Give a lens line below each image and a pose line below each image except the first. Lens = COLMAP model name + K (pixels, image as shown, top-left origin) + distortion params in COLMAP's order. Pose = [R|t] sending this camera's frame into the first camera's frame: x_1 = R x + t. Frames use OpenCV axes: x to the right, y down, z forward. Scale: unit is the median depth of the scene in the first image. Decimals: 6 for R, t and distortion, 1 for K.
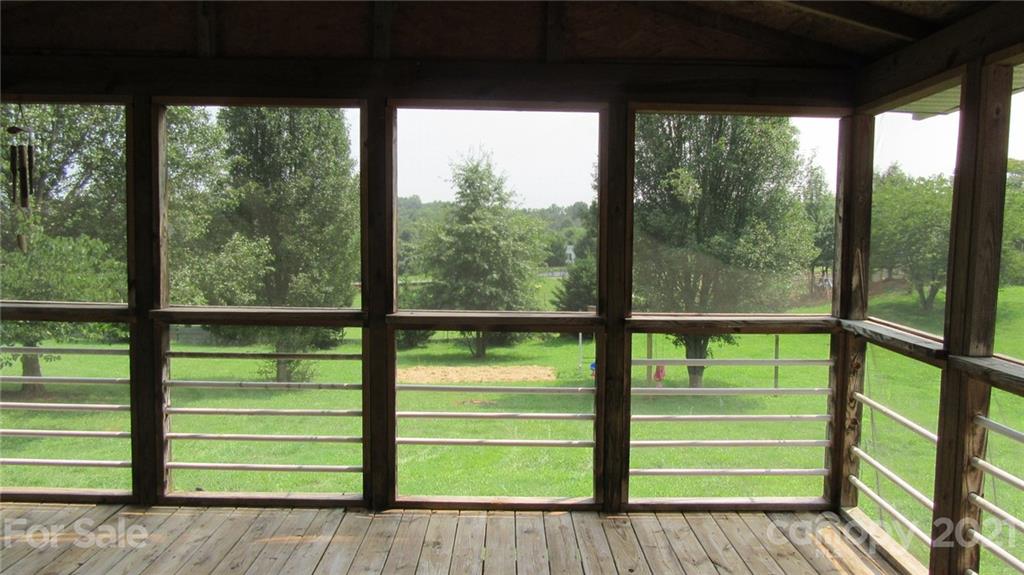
lens RADIAL K [[741.3, 0, 512.3], [0, 741.3, 287.0], [0, 0, 1]] dist [-0.017054, 0.011967]
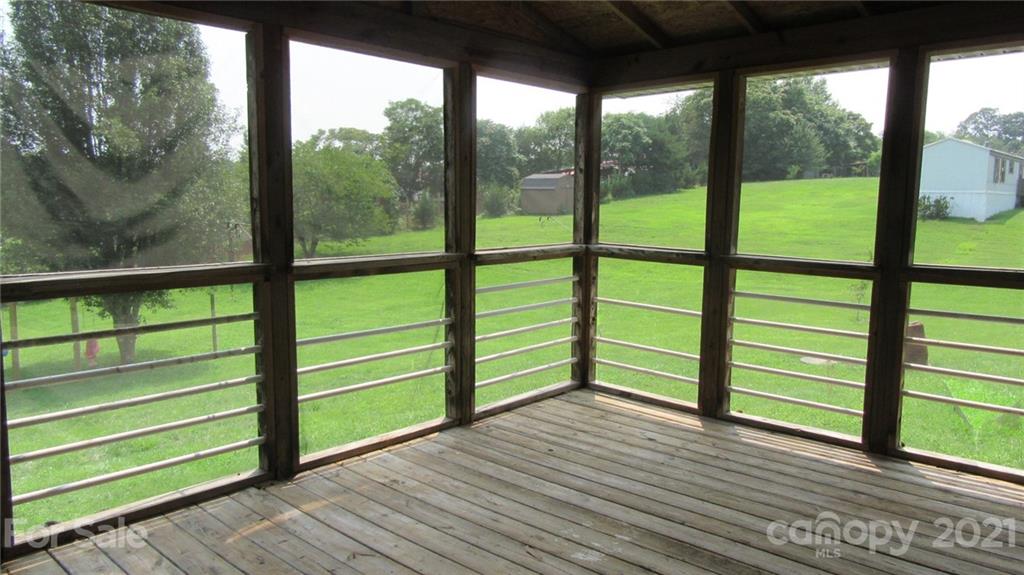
lens RADIAL K [[741.3, 0, 508.8], [0, 741.3, 285.4], [0, 0, 1]] dist [-0.017054, 0.011967]
pose [[0.679142, -0.091240, 0.728315, -0.622956], [0.054204, 0.995769, 0.074202, 0.008345], [-0.732003, -0.010916, 0.681214, 0.165472]]
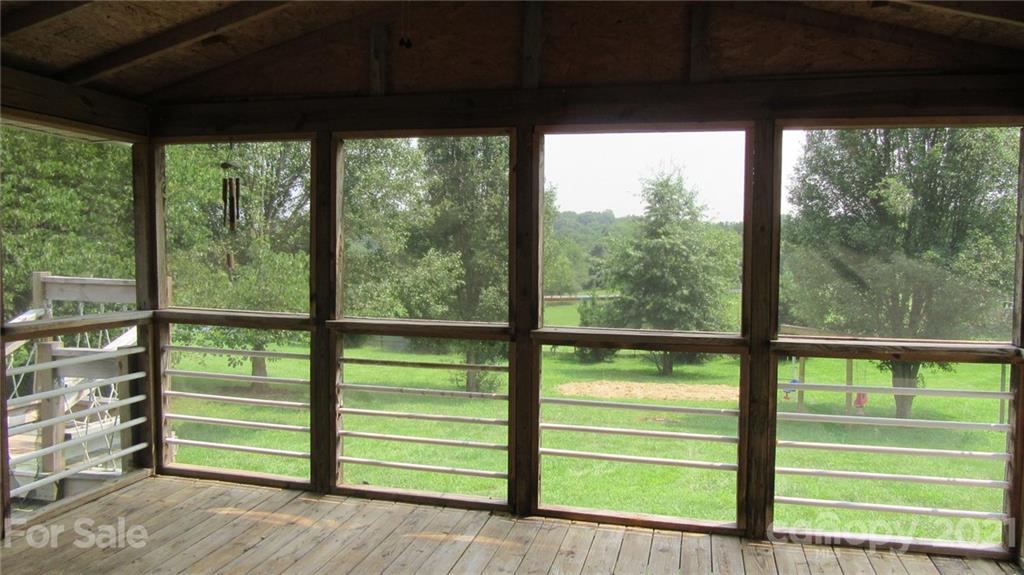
lens RADIAL K [[741.3, 0, 518.4], [0, 741.3, 286.3], [0, 0, 1]] dist [-0.017054, 0.011967]
pose [[0.968414, 0.012171, -0.249050, 0.069714], [-0.017175, 0.999692, -0.017931, -0.005091], [0.248755, 0.021642, 0.968325, -0.024893]]
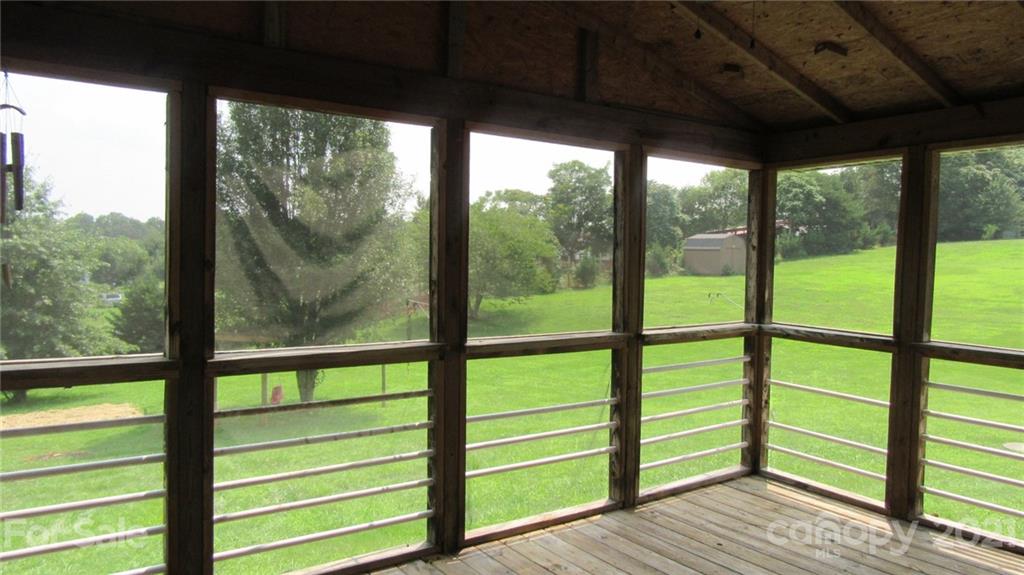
lens RADIAL K [[741.3, 0, 515.3], [0, 741.3, 286.2], [0, 0, 1]] dist [-0.017054, 0.011967]
pose [[0.815576, -0.022551, 0.578210, -0.631578], [0.036546, 0.999253, -0.012577, -0.022016], [-0.577495, 0.031389, 0.815791, 0.169886]]
